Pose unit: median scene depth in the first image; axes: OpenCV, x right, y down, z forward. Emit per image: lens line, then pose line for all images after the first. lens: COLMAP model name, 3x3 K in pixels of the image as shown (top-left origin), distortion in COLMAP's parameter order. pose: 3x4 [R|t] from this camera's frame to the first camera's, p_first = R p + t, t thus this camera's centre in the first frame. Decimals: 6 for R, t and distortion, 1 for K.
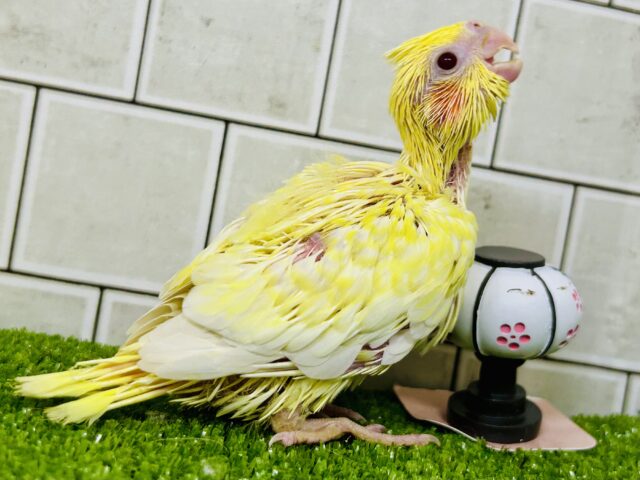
lens RADIAL K [[888.3, 0, 319.5], [0, 888.3, 237.5], [0, 0, 1]] dist [0.100951, 0.000000]
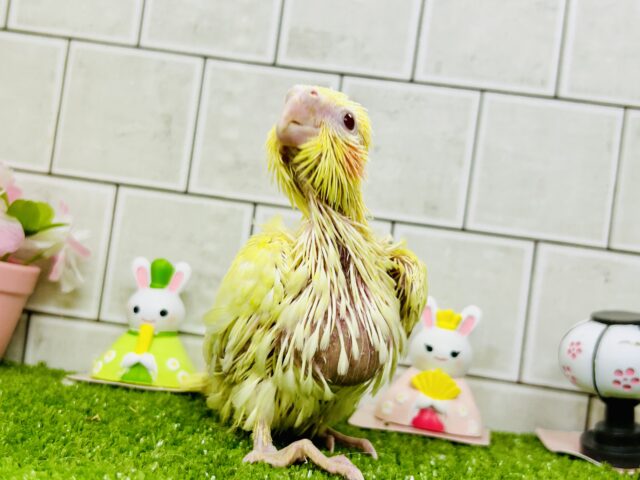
lens RADIAL K [[888.3, 0, 322.2], [0, 888.3, 238.5], [0, 0, 1]] dist [0.100951, 0.000000]
pose [[0.982649, -0.043297, -0.180352, 0.032402], [0.022450, 0.992988, -0.116068, 0.049495], [0.184113, 0.110005, 0.976730, -0.332017]]
